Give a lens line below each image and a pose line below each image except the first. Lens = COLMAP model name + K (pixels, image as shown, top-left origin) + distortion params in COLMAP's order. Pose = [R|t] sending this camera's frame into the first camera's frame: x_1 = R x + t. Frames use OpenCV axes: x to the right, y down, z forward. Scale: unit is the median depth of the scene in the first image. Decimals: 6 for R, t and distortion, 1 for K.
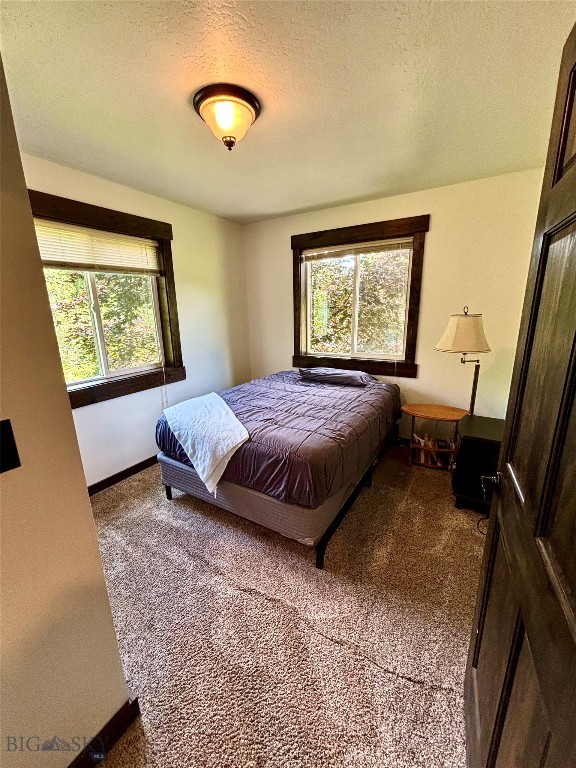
lens RADIAL K [[309.9, 0, 286.9], [0, 309.9, 383.8], [0, 0, 1]] dist [-0.000262, -0.000049]
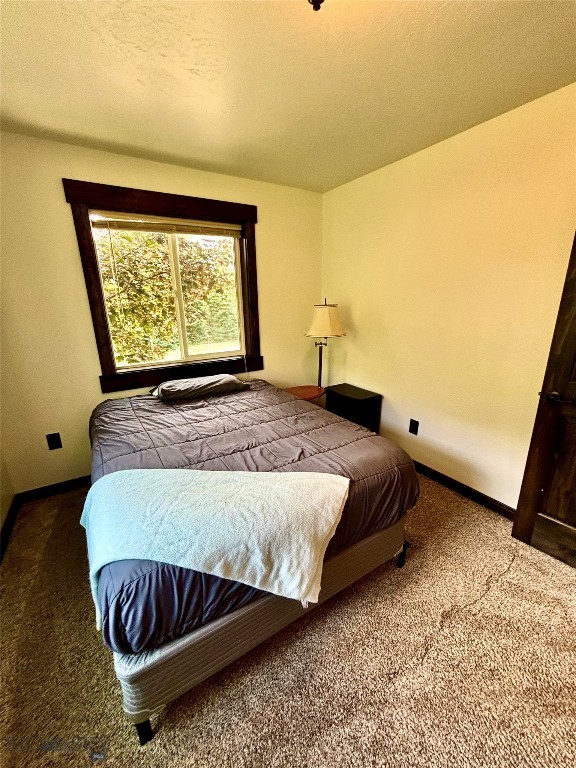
lens RADIAL K [[309.9, 0, 290.2], [0, 309.9, 382.3], [0, 0, 1]] dist [-0.000262, -0.000049]
pose [[0.459212, -0.226193, 0.859046, -0.448546], [0.217377, 0.966252, 0.138220, -0.103578], [-0.861319, 0.123265, 0.492884, 0.449254]]
